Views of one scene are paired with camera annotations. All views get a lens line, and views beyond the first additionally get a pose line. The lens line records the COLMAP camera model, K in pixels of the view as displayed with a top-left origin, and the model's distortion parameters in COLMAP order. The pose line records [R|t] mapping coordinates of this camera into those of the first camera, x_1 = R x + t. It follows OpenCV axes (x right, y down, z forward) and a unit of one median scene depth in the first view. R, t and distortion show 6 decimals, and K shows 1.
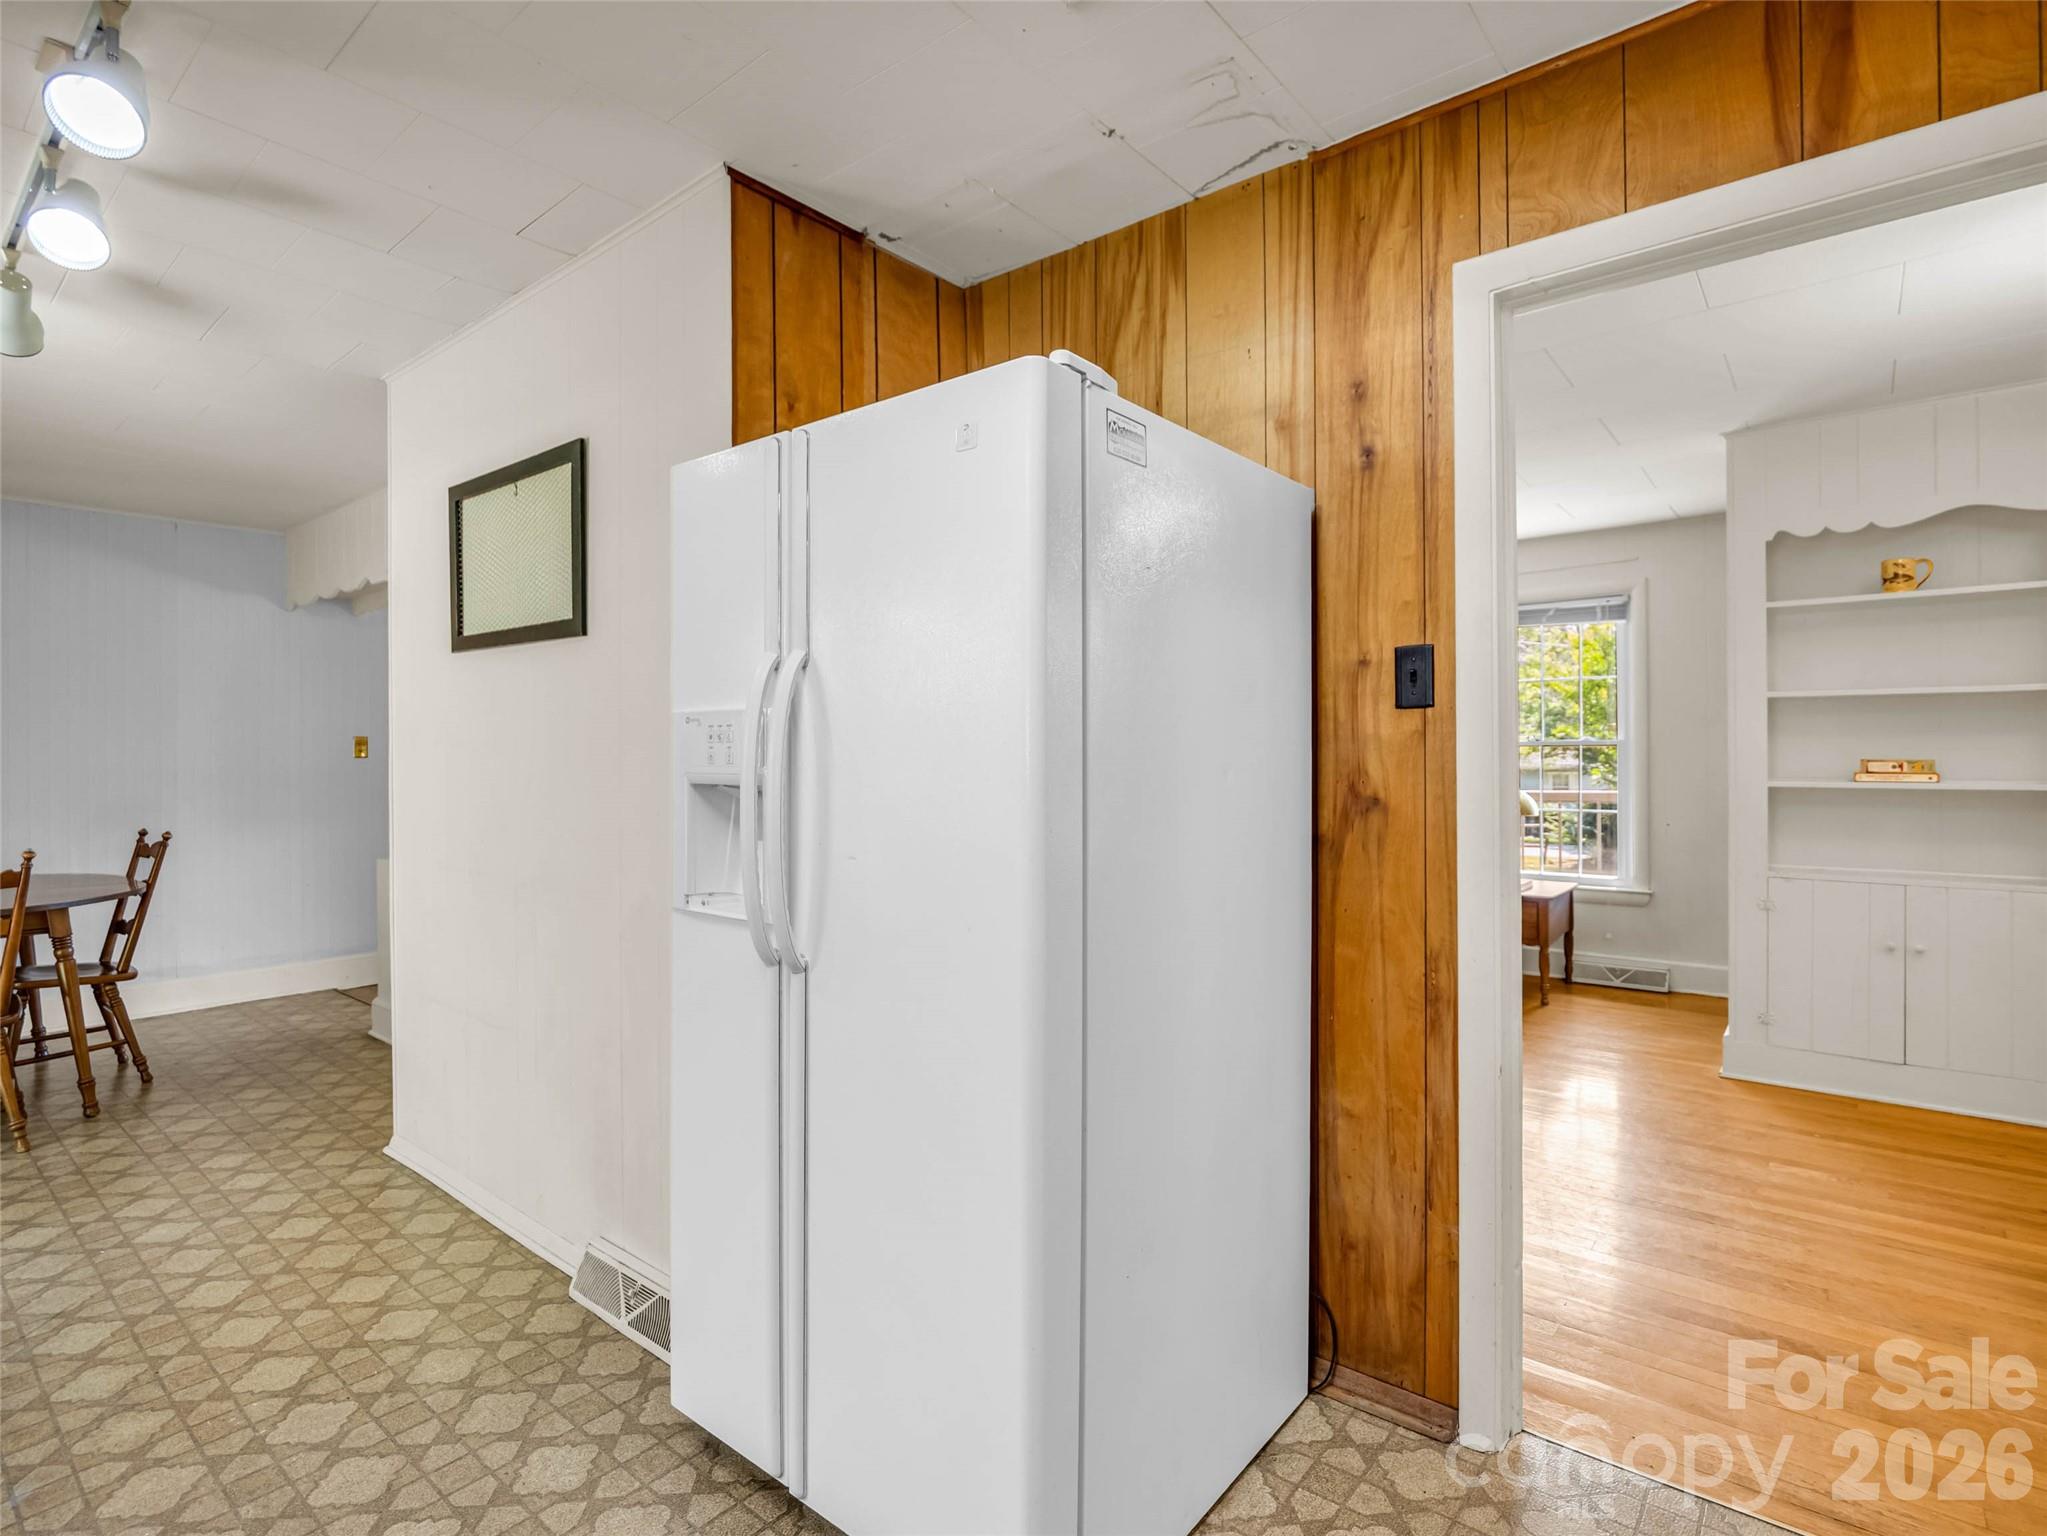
lens RADIAL K [[1026.7, 0, 1070.5], [0, 1026.7, 760.0], [0, 0, 1]] dist [-0.013160, -0.001063]
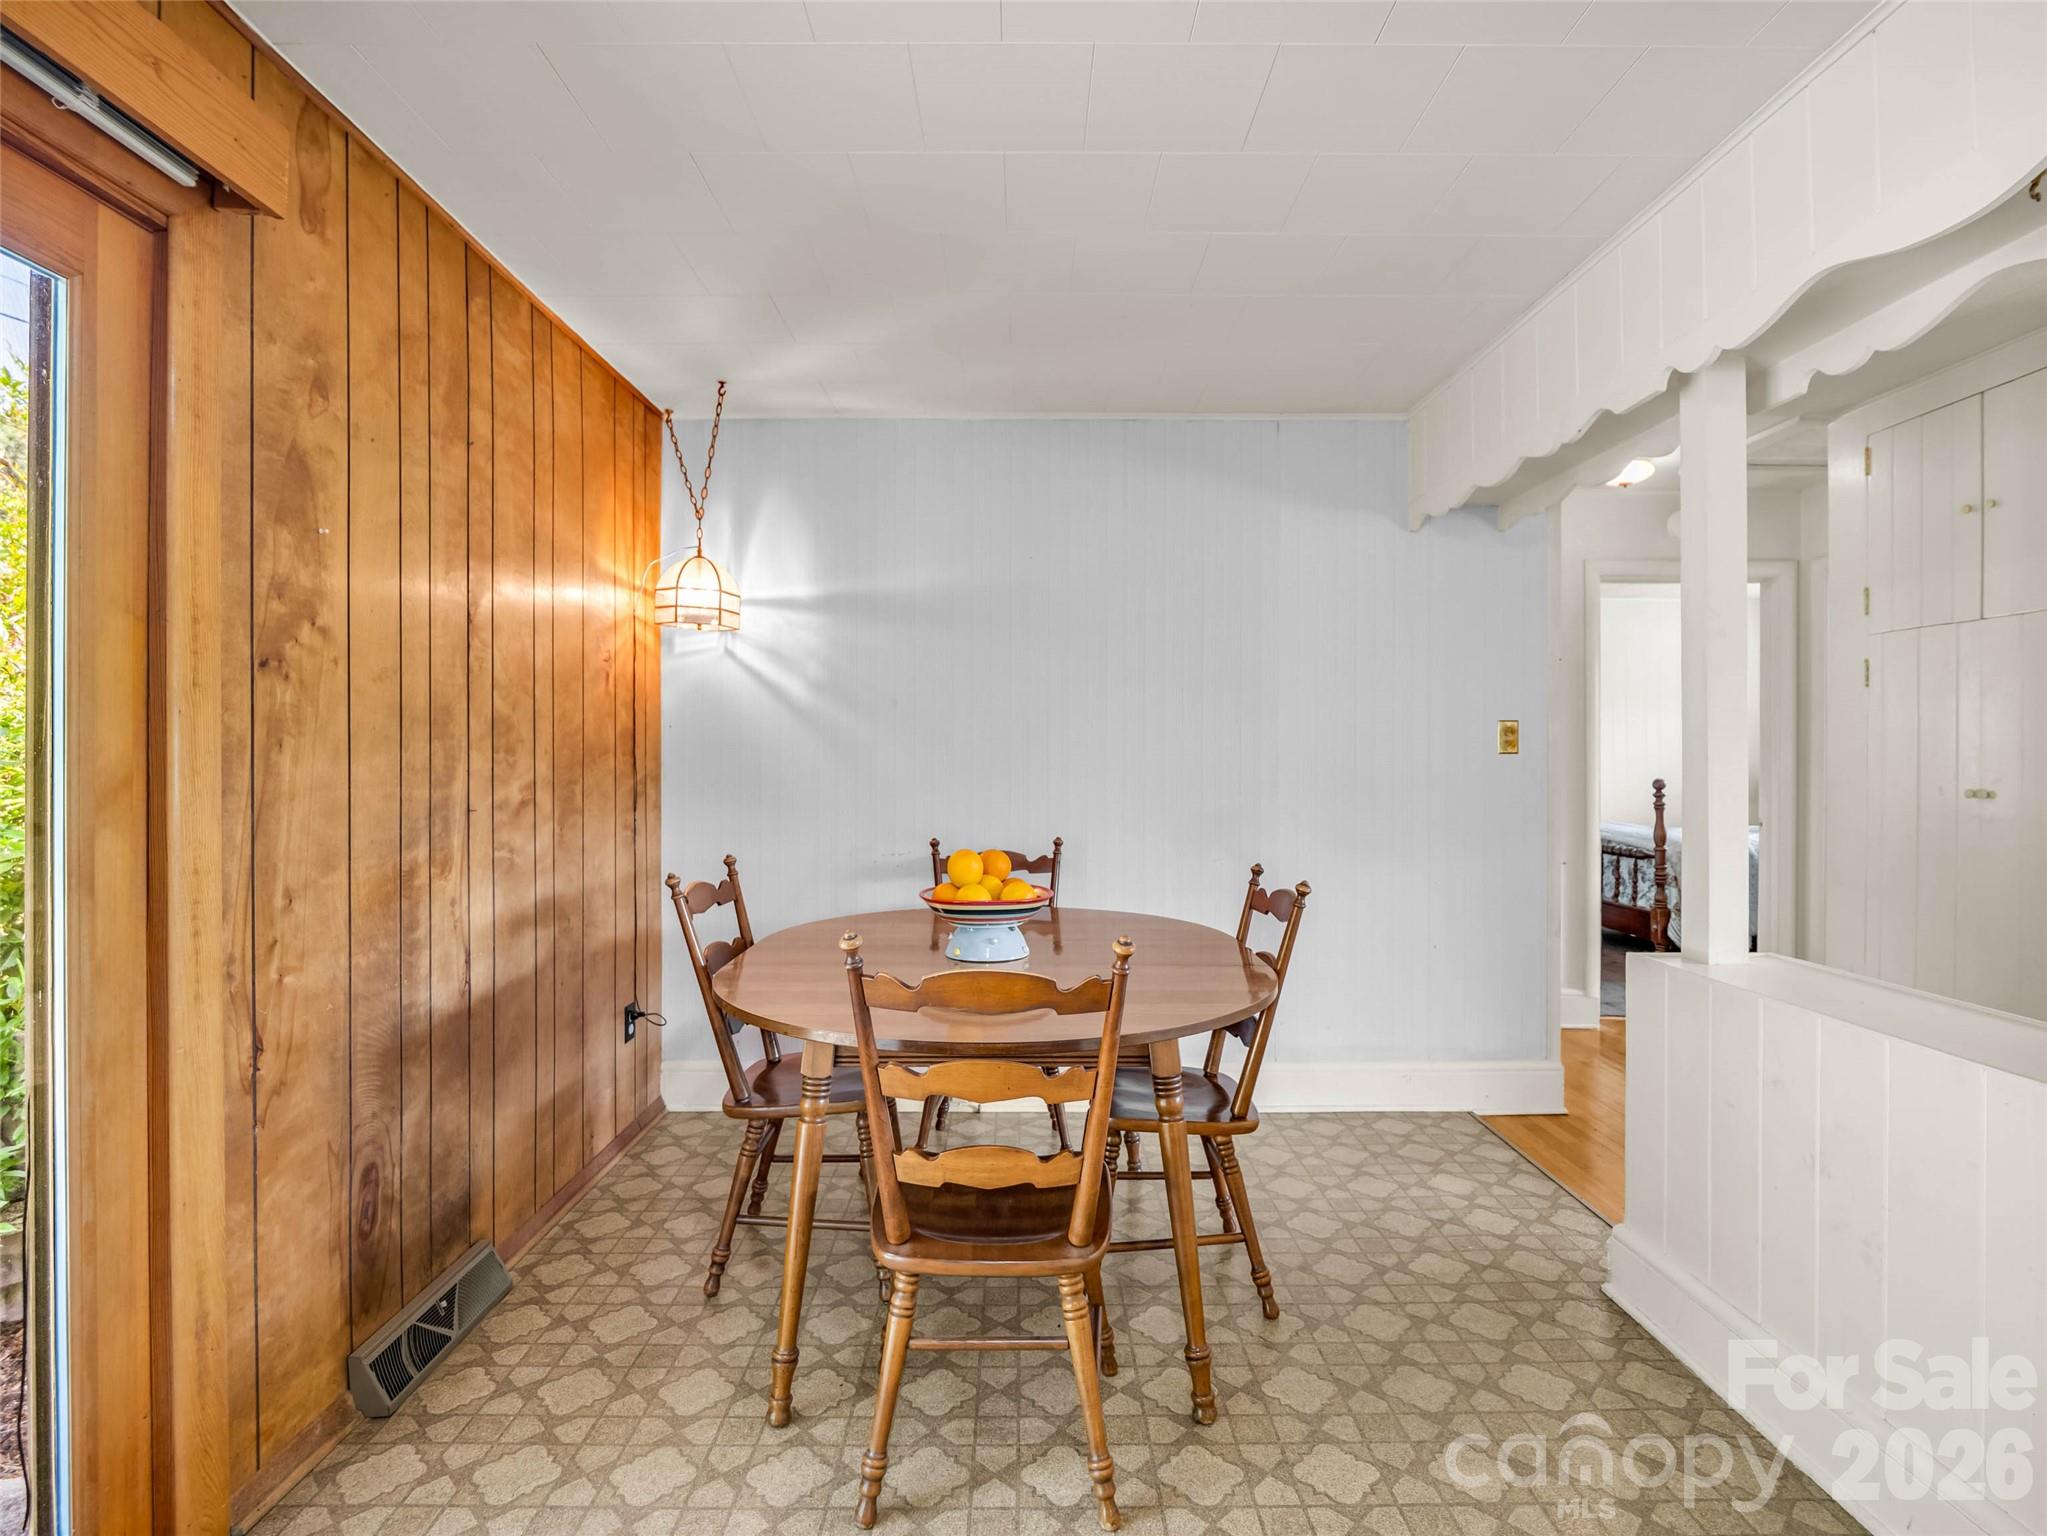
lens RADIAL K [[1026.7, 0, 1011.3], [0, 1026.7, 762.9], [0, 0, 1]] dist [-0.013160, -0.001063]
pose [[0.608472, 0.009265, -0.793521, -0.519333], [-0.006783, 0.999956, 0.006474, 0.001069], [0.793546, 0.001443, 0.608509, 0.506499]]
